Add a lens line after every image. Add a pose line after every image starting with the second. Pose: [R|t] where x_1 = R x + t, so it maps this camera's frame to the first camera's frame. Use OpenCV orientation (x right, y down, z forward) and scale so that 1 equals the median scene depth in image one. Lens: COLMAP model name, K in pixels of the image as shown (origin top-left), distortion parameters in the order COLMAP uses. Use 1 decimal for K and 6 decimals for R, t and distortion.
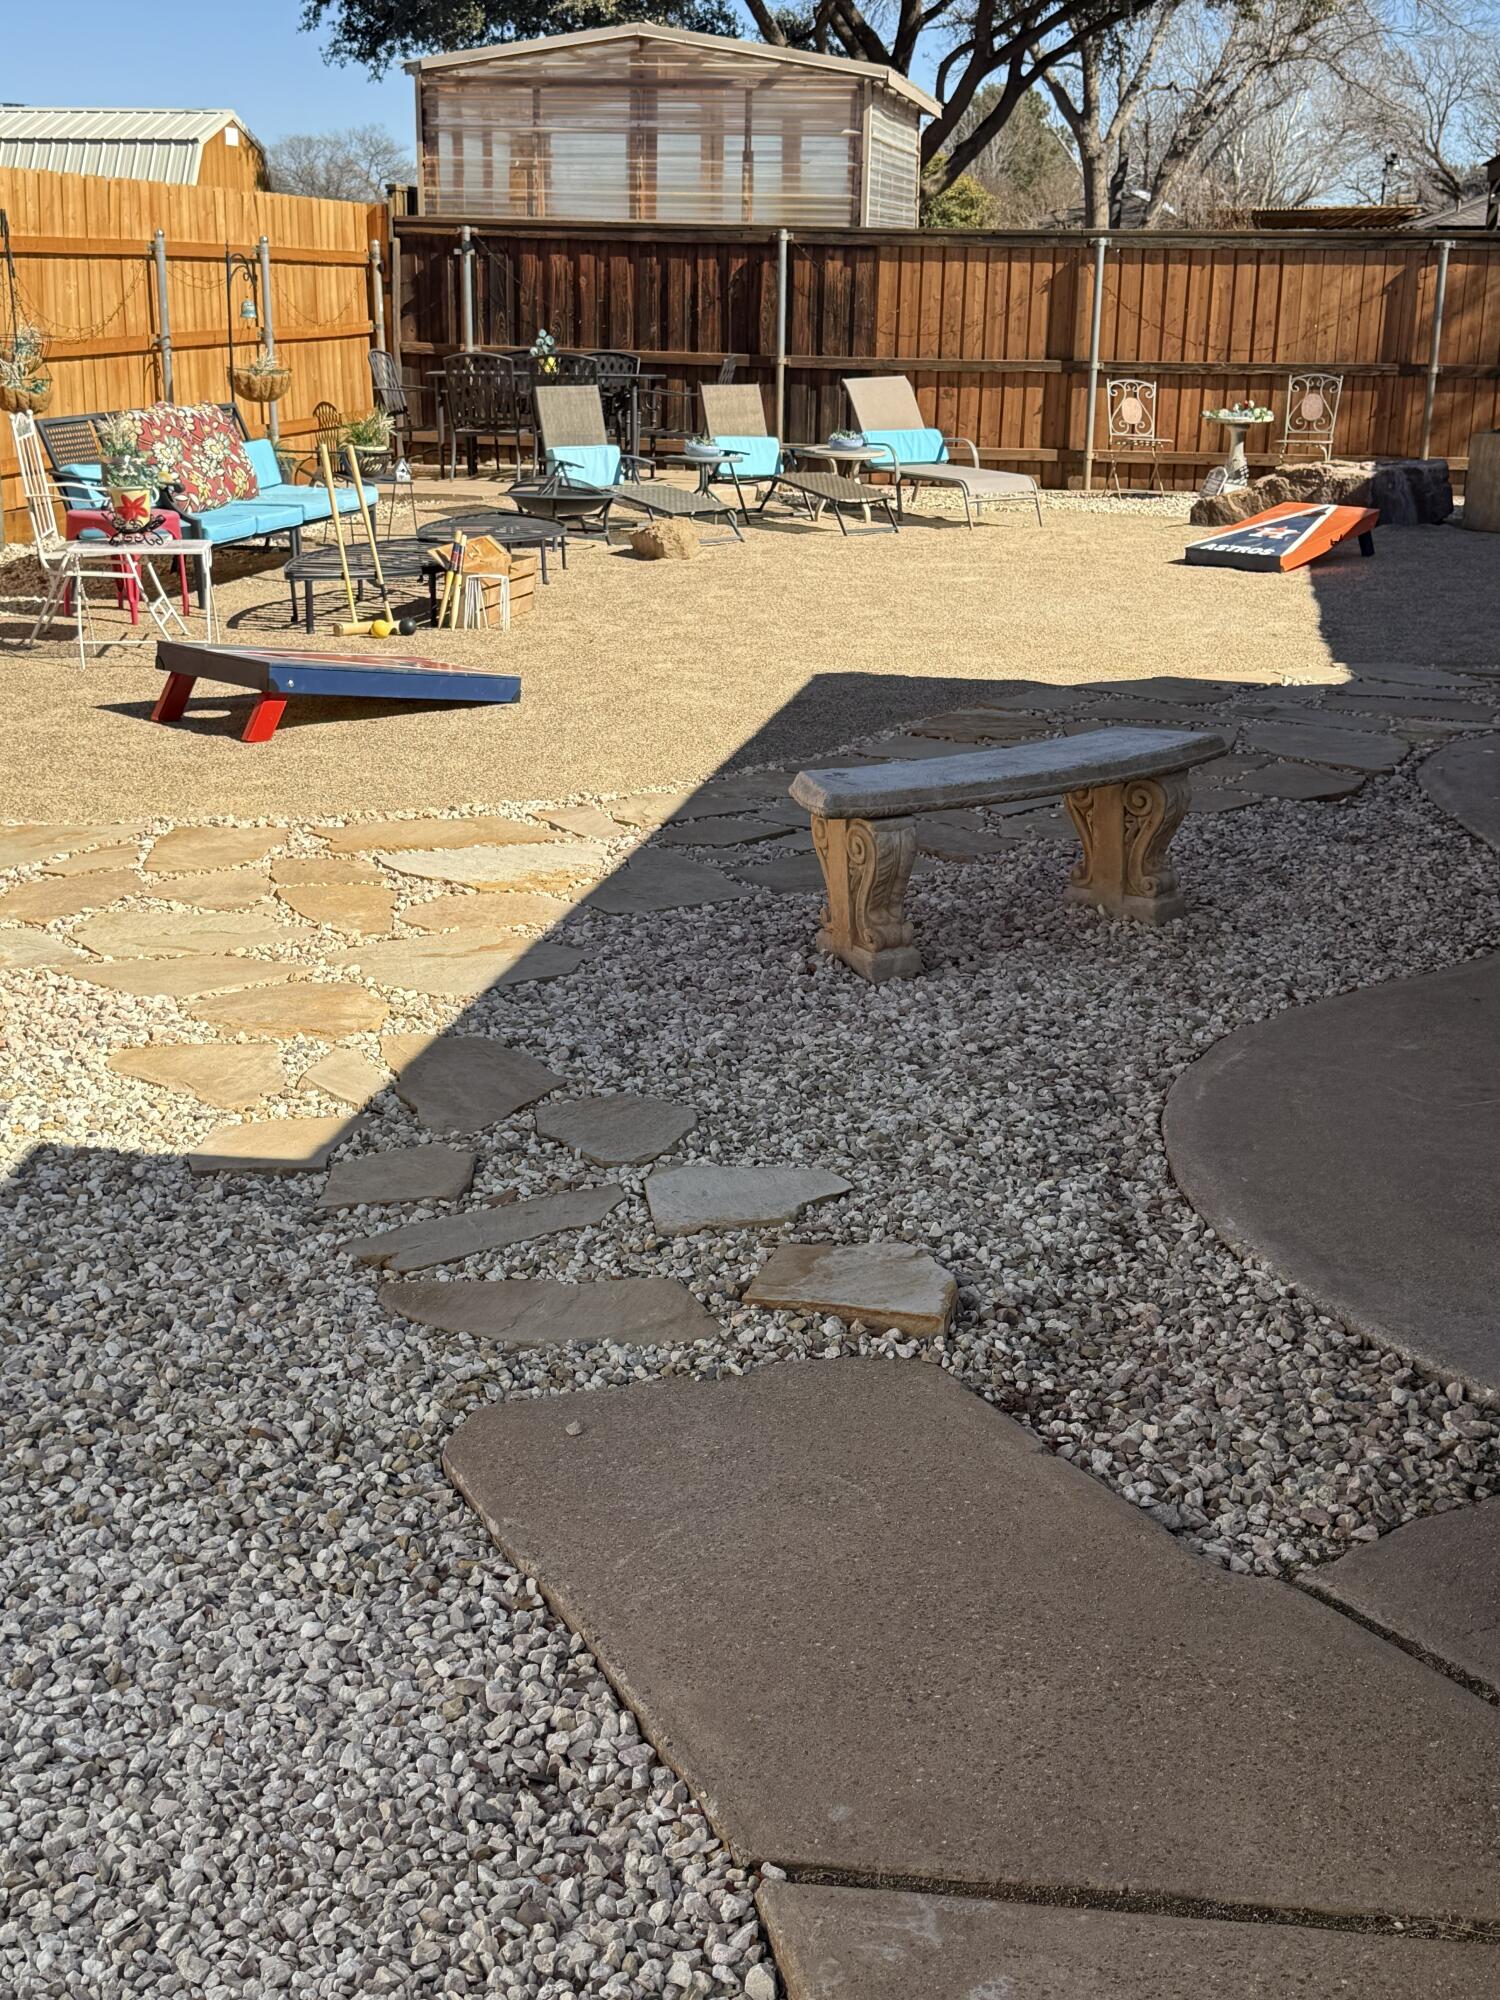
lens RADIAL K [[2475.6, 0, 755.7], [0, 2475.6, 1005.2], [0, 0, 1]] dist [0.150562, 0.000000]
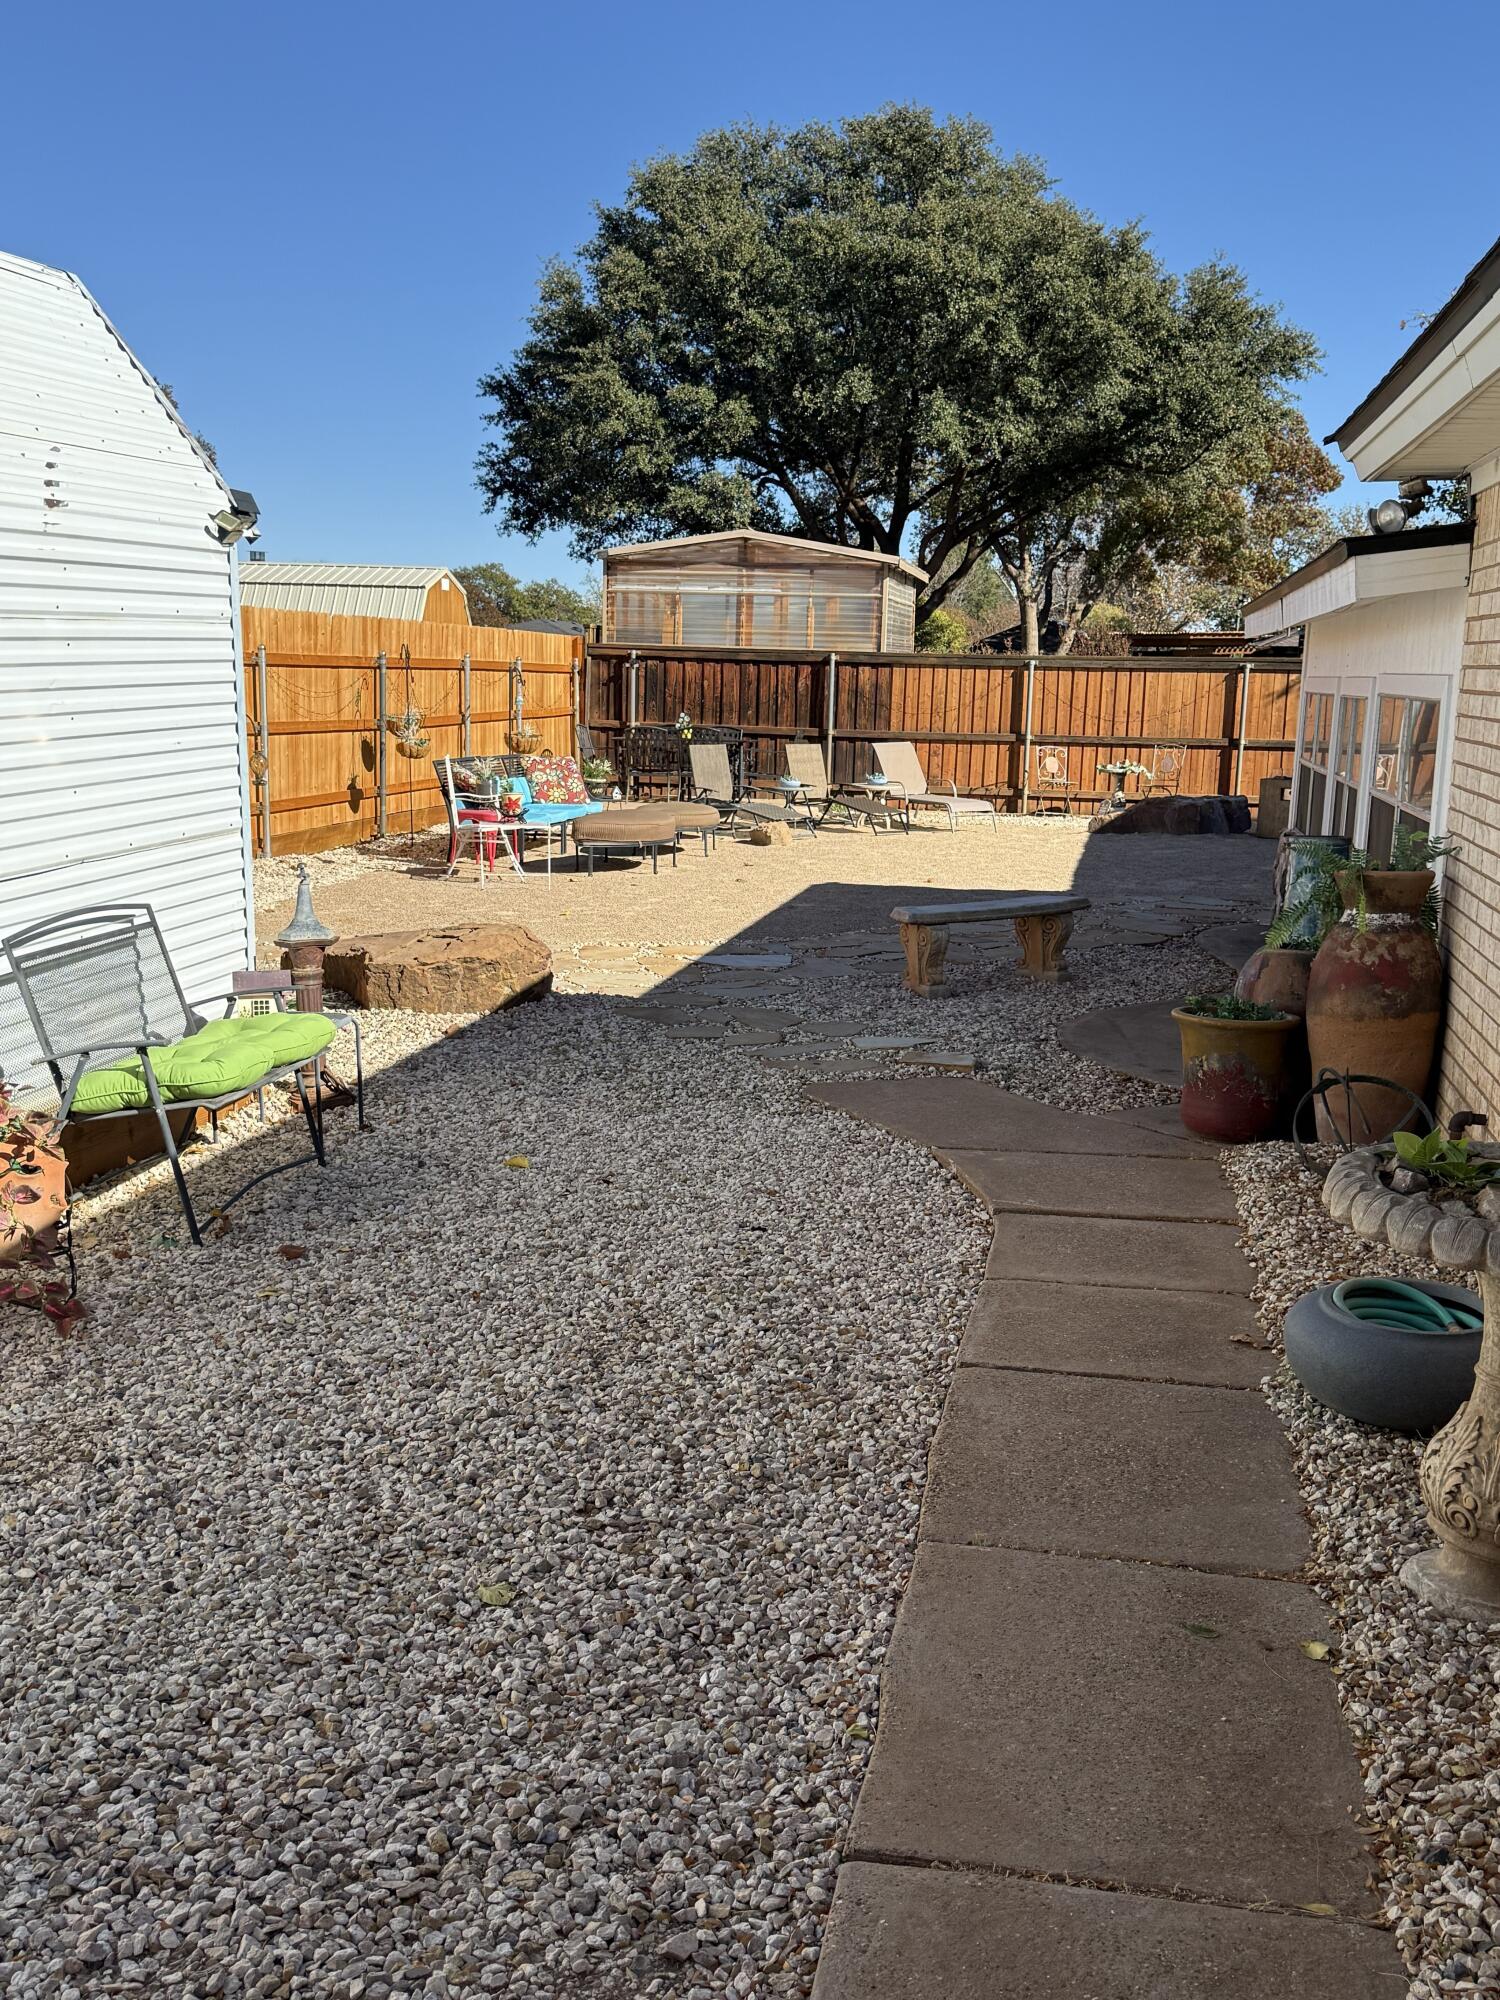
lens RADIAL K [[2065.8, 0, 759.9], [0, 2065.8, 1012.6], [0, 0, 1]] dist [0.196738, 0.000000]
pose [[0.999946, 0.009796, 0.003604, -0.044743], [-0.009295, 0.992784, -0.119559, 0.091047], [-0.004749, 0.119519, 0.992821, -0.337402]]
